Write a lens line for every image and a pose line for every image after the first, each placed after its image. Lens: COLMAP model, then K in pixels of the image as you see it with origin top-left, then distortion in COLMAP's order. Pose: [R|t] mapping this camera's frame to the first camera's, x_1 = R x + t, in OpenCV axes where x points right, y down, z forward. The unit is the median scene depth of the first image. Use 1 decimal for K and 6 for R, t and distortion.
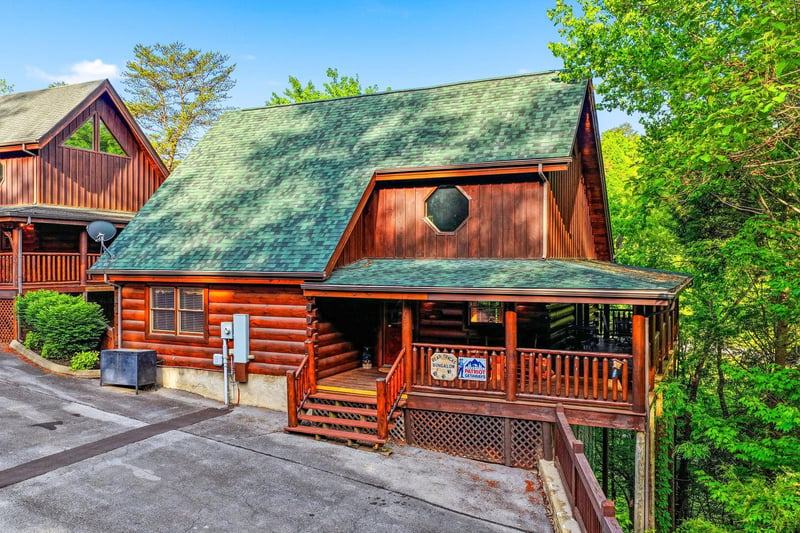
lens RADIAL K [[625.9, 0, 401.2], [0, 625.9, 267.0], [0, 0, 1]] dist [-0.004206, 0.011536]
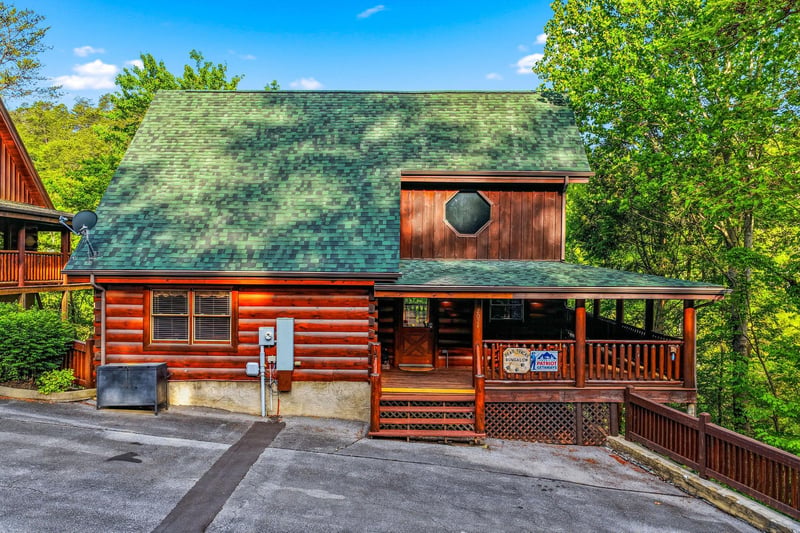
lens RADIAL K [[625.9, 0, 401.3], [0, 625.9, 265.7], [0, 0, 1]] dist [-0.004206, 0.011536]
pose [[0.917894, 0.002929, 0.396815, -0.460714], [-0.003078, 0.999995, -0.000263, -0.002308], [-0.396814, -0.000980, 0.917899, 0.078618]]
